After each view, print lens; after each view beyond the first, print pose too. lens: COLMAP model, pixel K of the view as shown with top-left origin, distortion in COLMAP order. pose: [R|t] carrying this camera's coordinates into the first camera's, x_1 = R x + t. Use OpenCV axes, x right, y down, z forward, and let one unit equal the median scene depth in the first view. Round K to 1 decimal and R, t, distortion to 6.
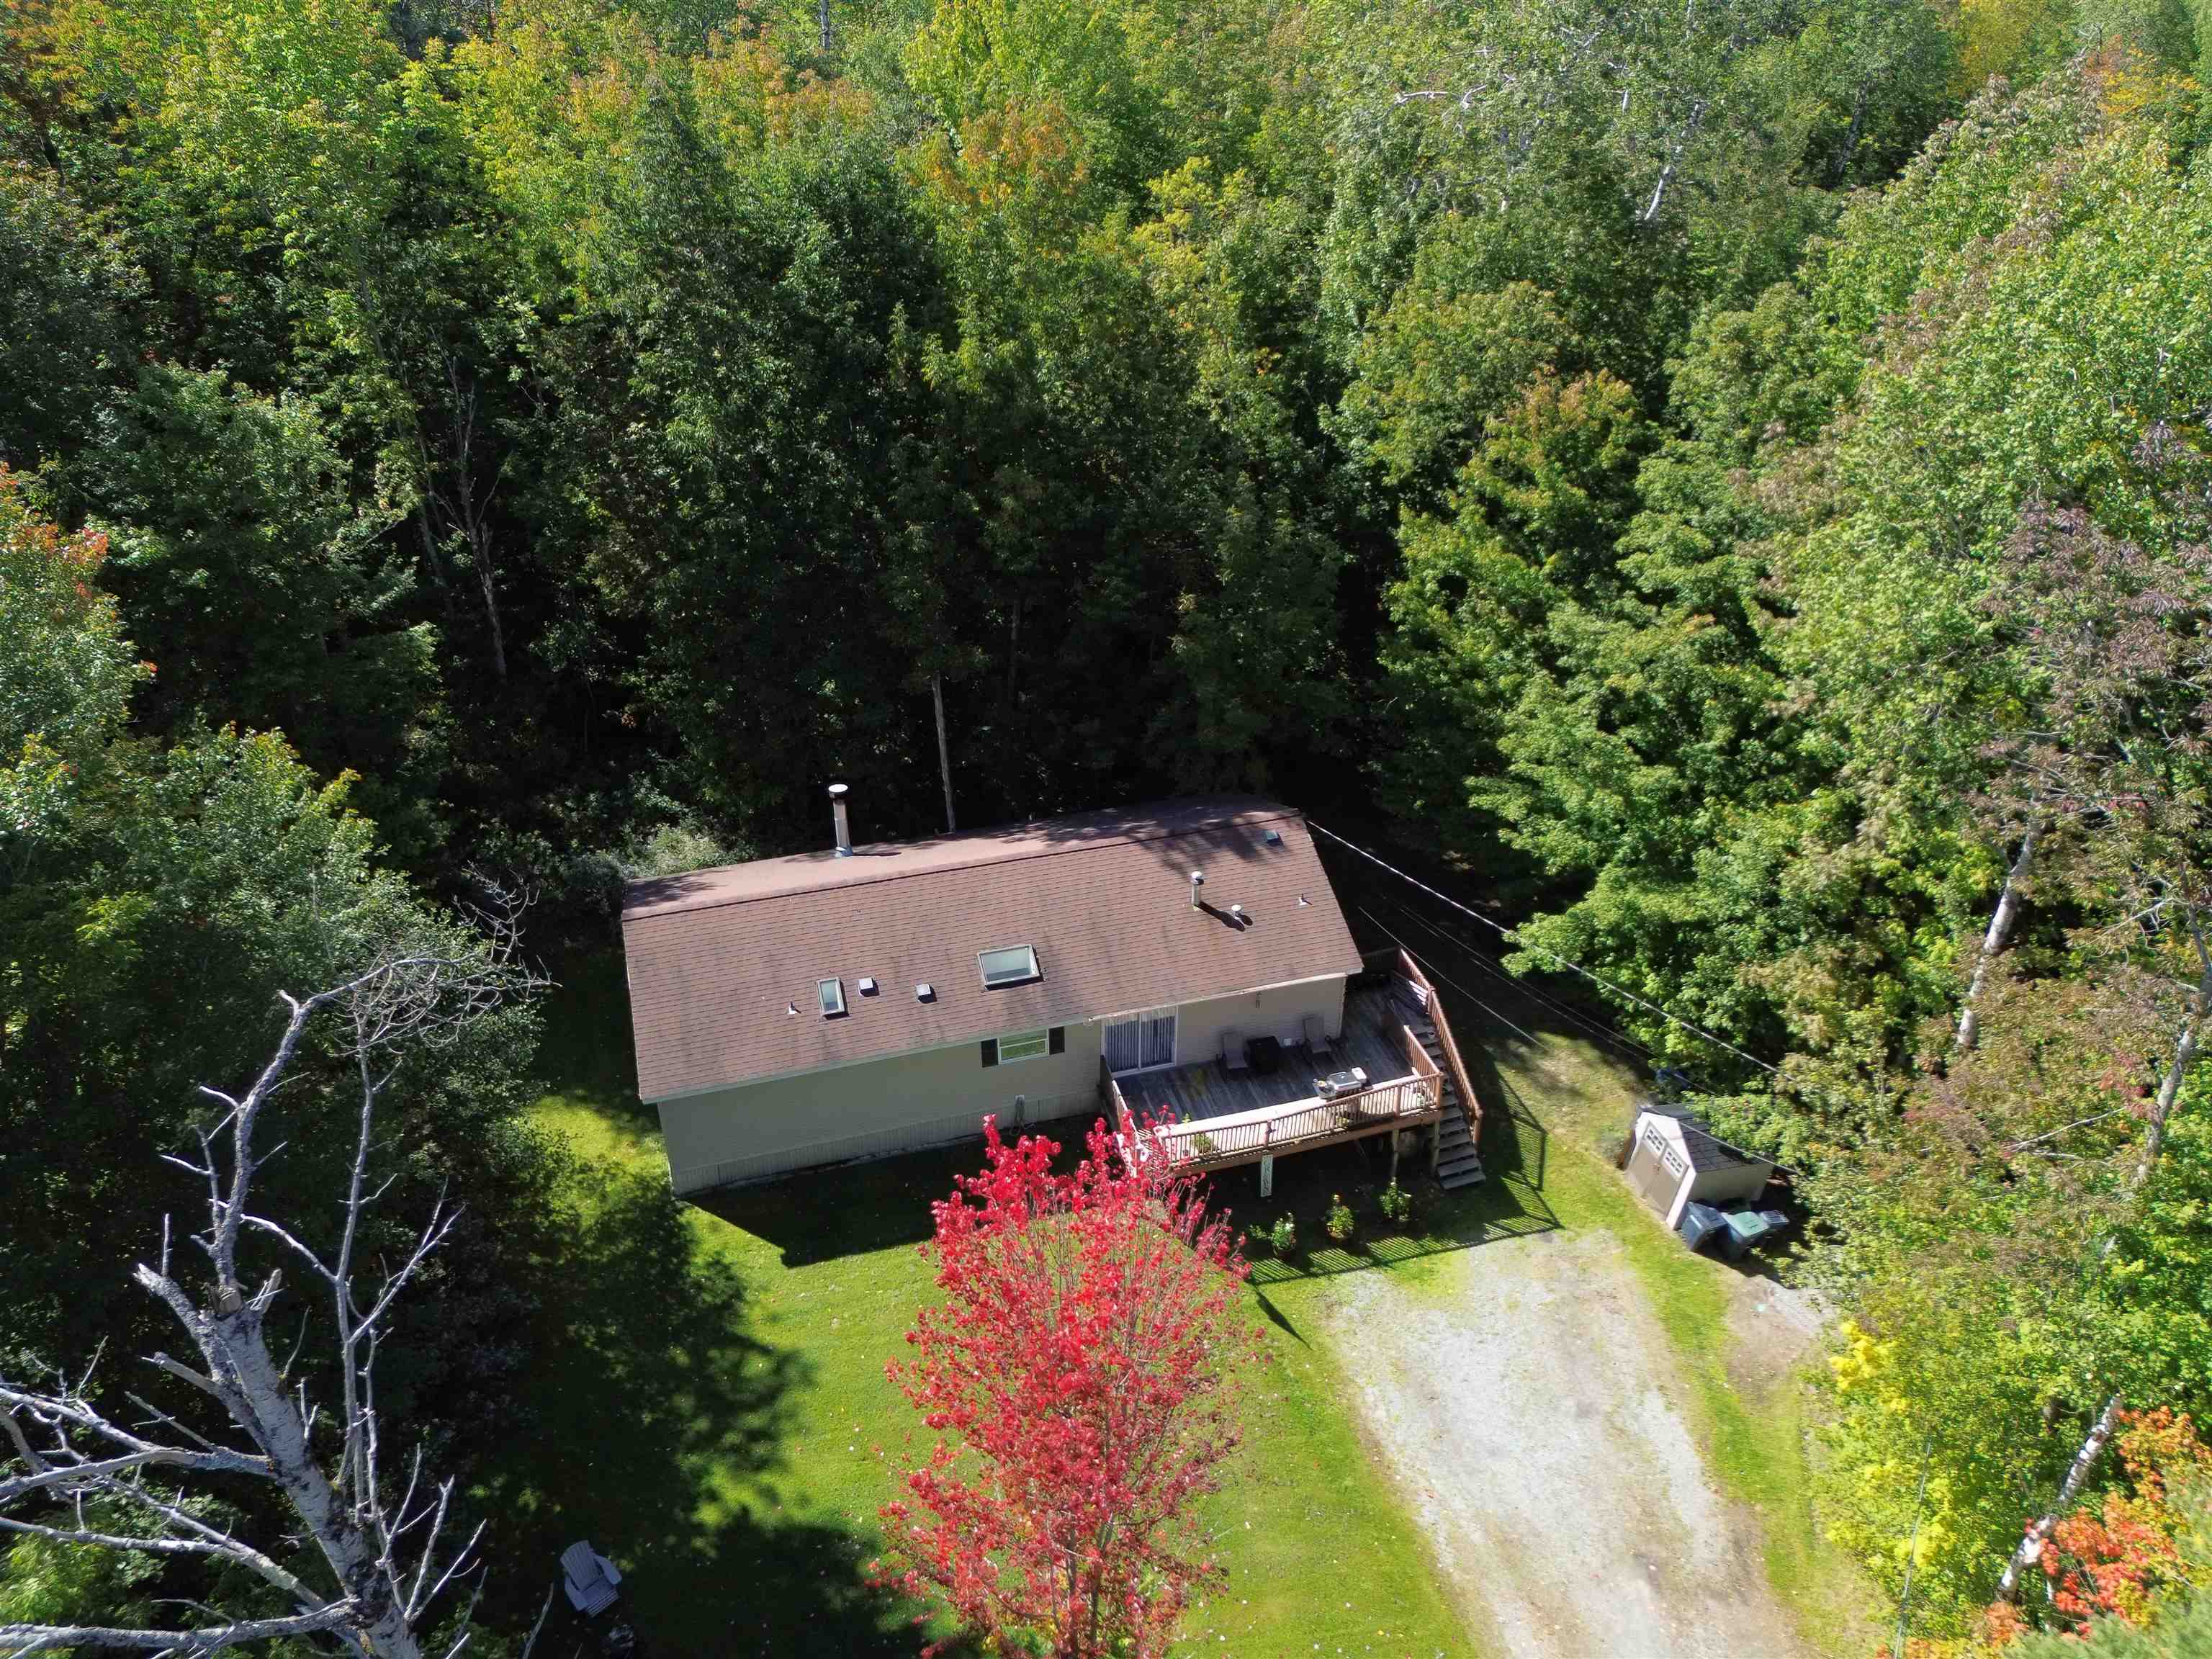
lens RADIAL K [[1546.0, 0, 1079.7], [0, 1546.0, 828.3], [0, 0, 1]] dist [0.035517, -0.000617]
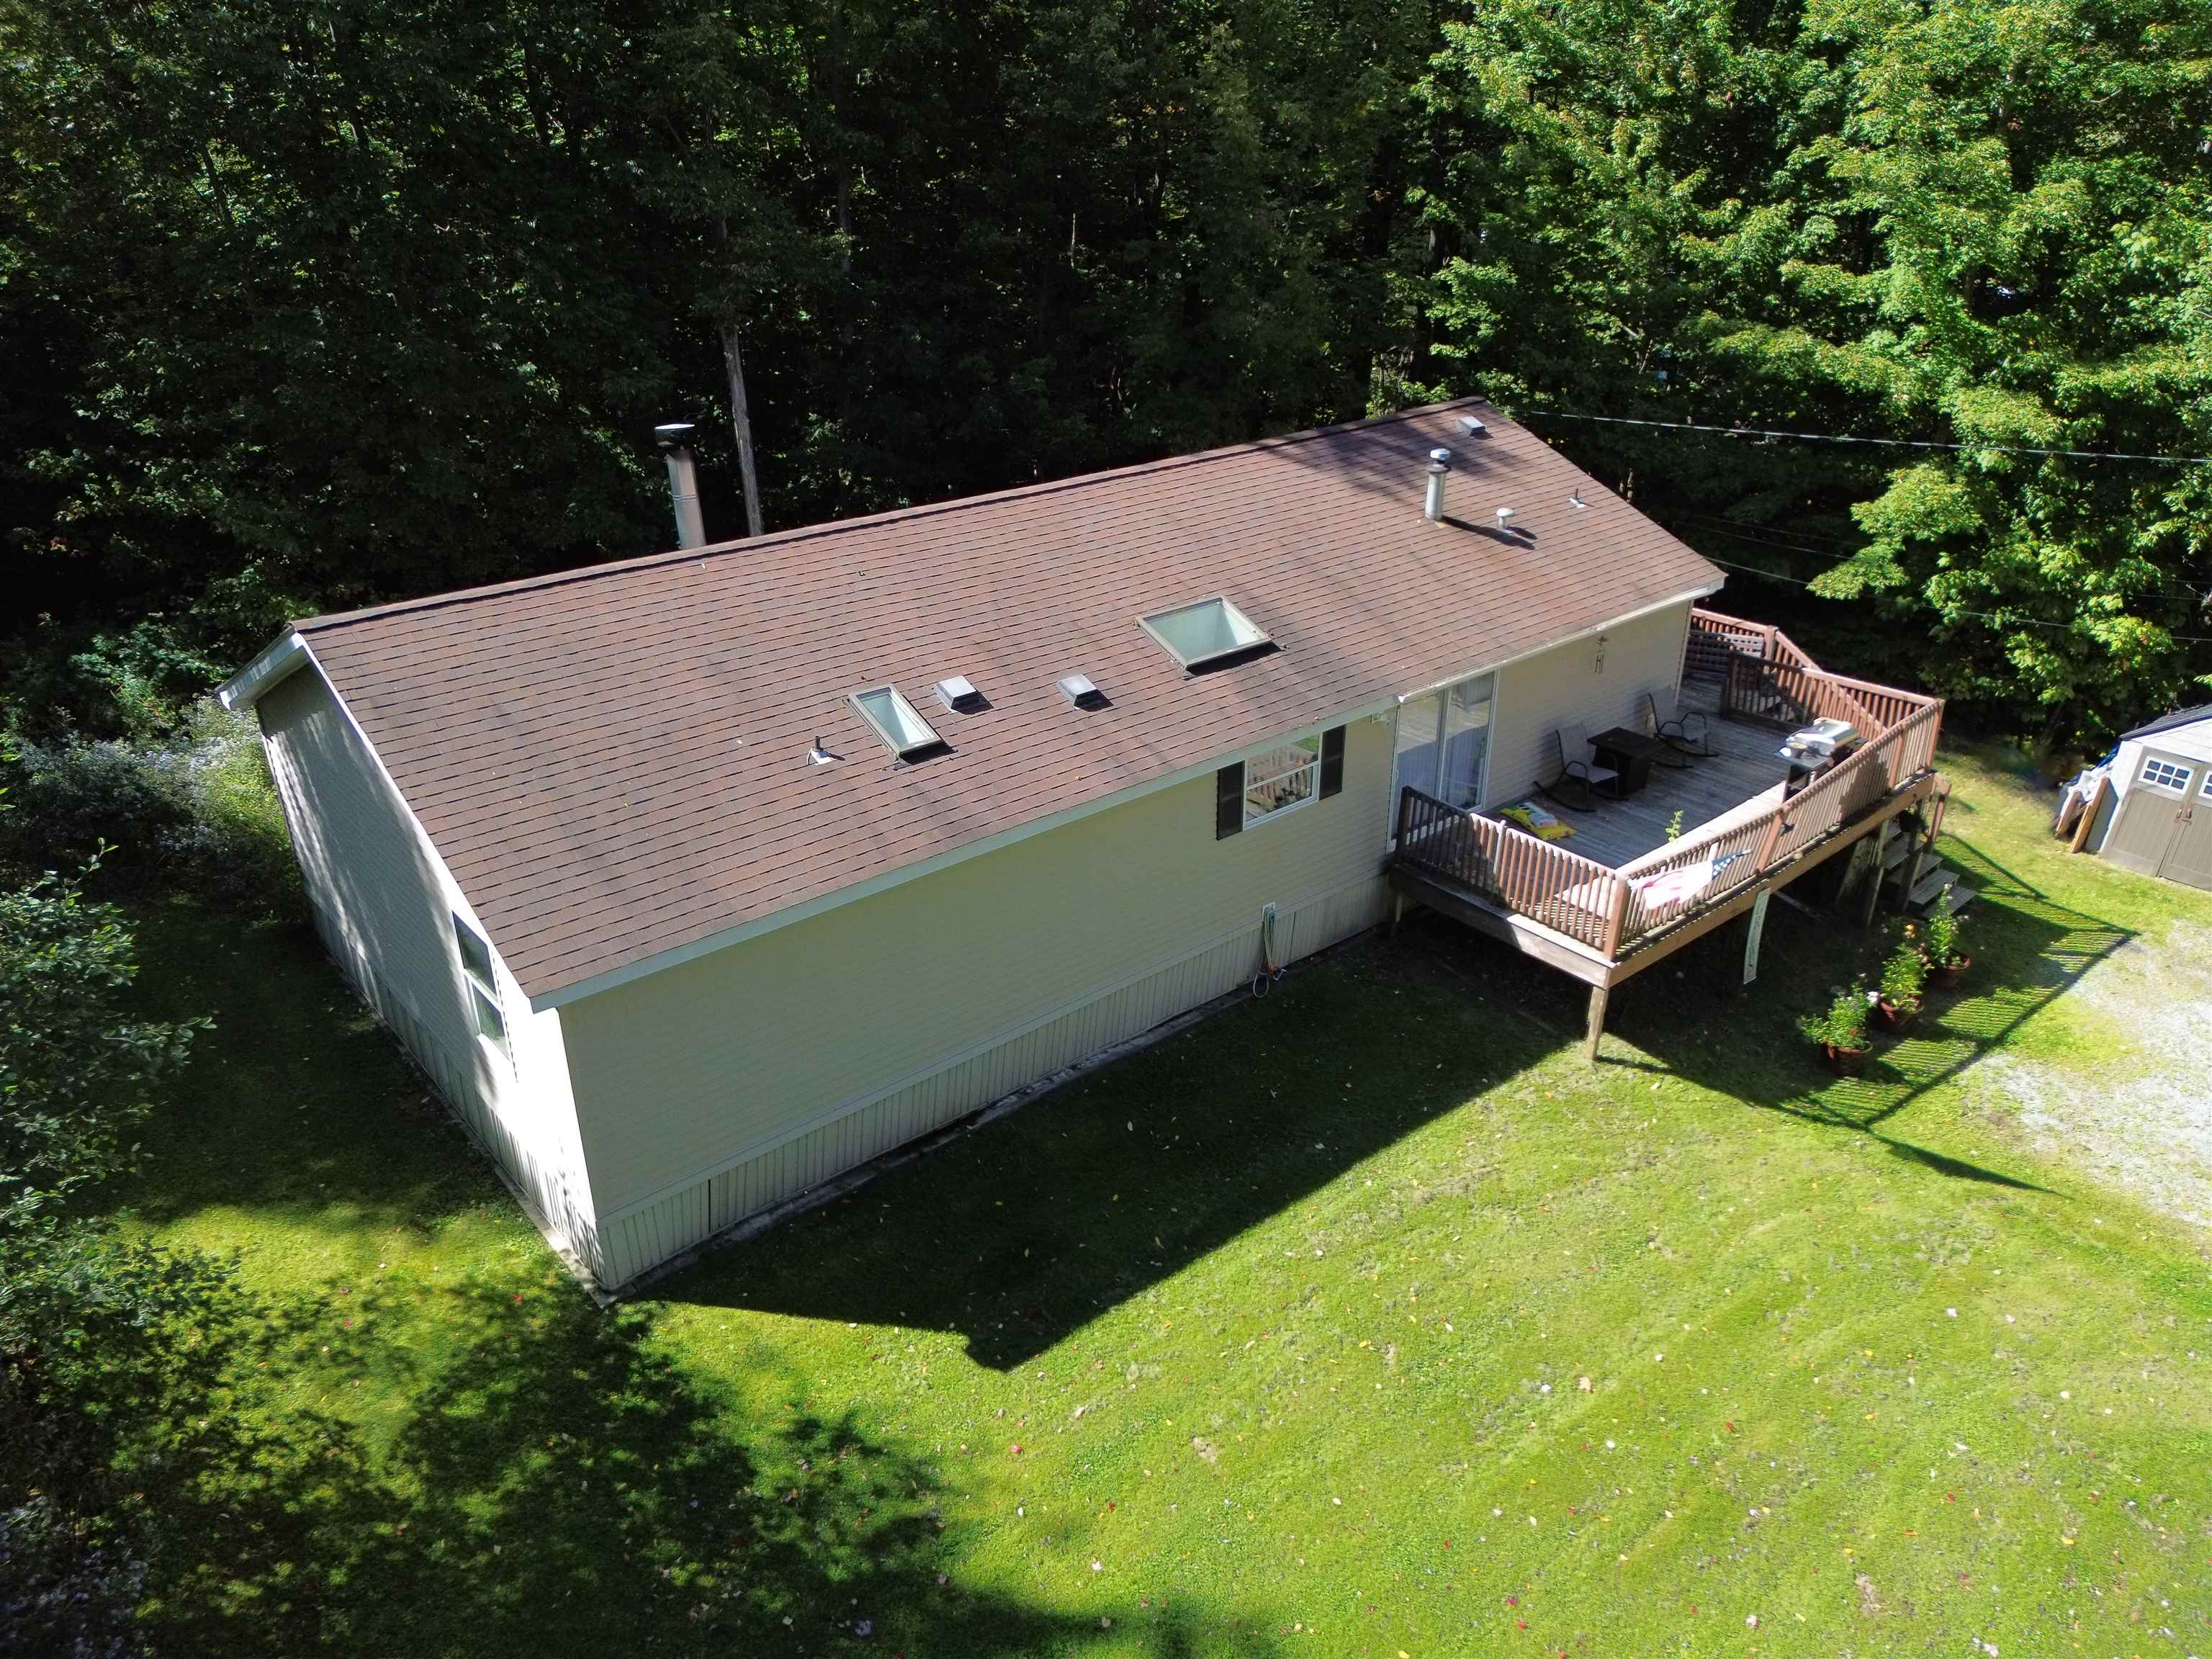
lens RADIAL K [[1546.0, 0, 1079.7], [0, 1546.0, 828.3], [0, 0, 1]] dist [0.035517, -0.000617]
pose [[0.910383, -0.177099, 0.373951, -0.274559], [0.223044, 0.971267, -0.083021, 0.181530], [-0.348503, 0.158988, 0.923725, 0.591533]]
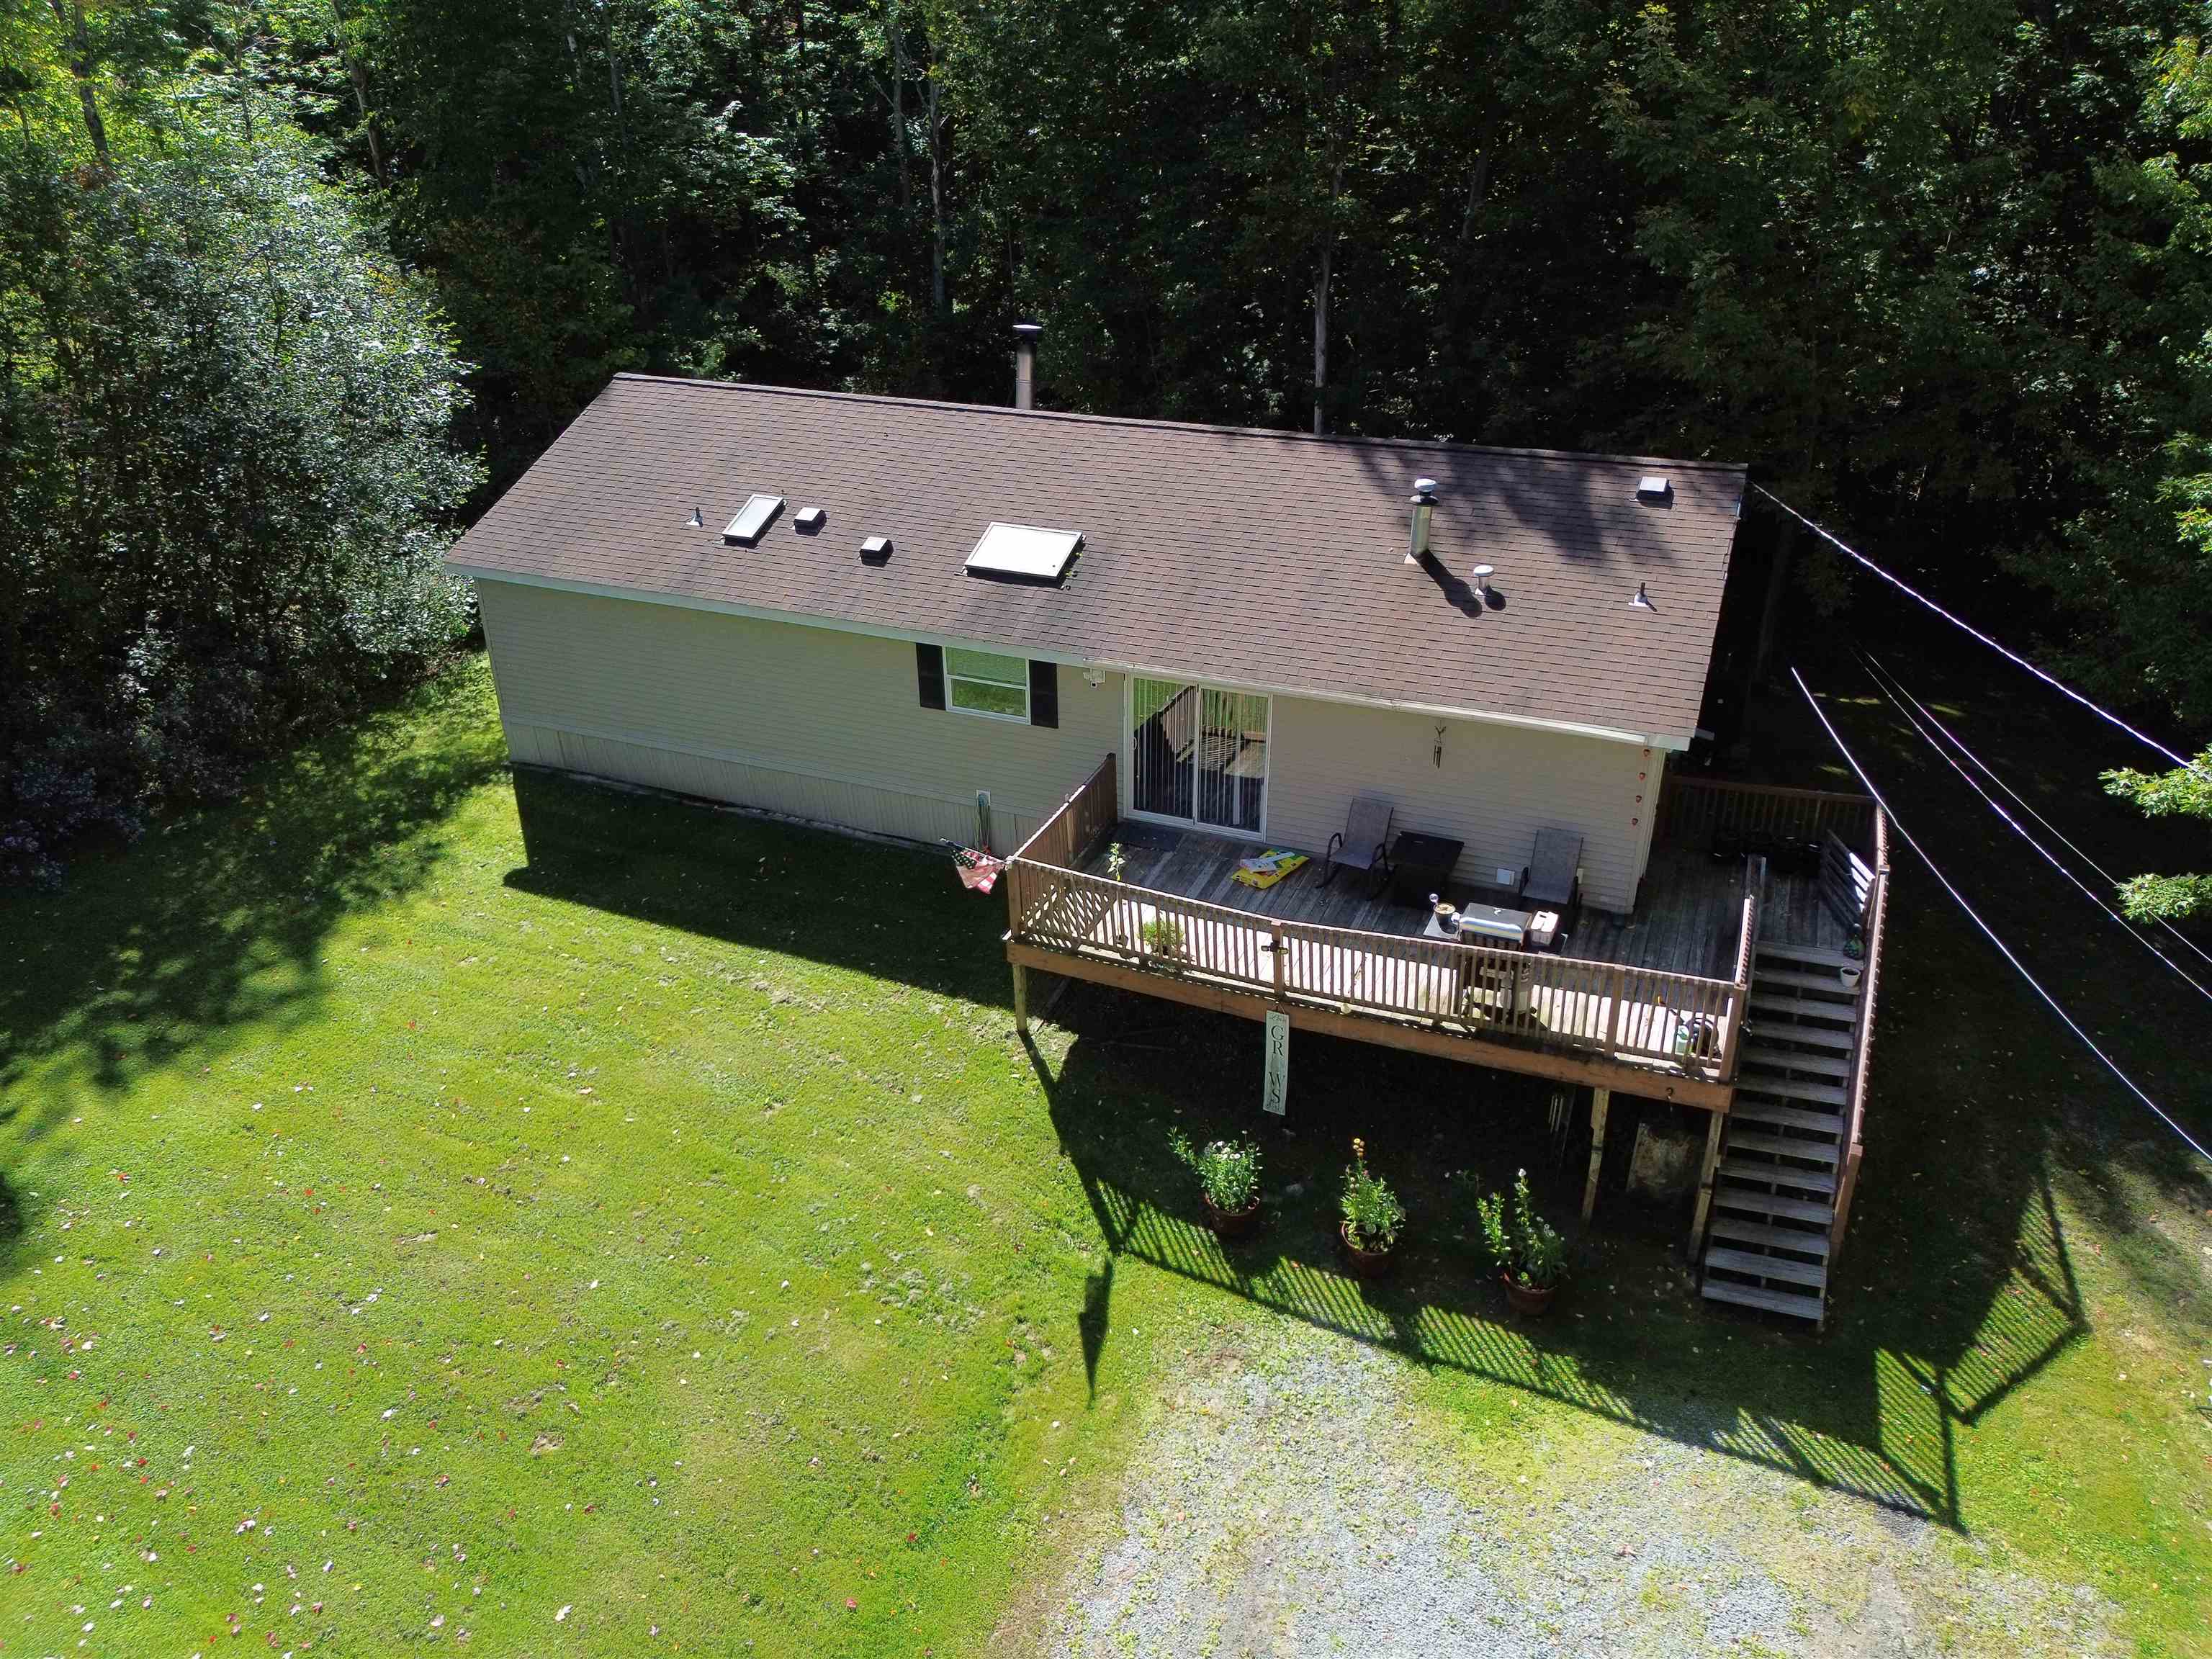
lens RADIAL K [[1563.6, 0, 1106.0], [0, 1563.6, 829.5], [0, 0, 1]] dist [0.061002, -0.055067]
pose [[0.786561, 0.281212, -0.549765, 0.316752], [-0.332819, 0.942970, 0.006170, 0.172233], [0.520147, 0.178119, 0.835297, 0.573377]]
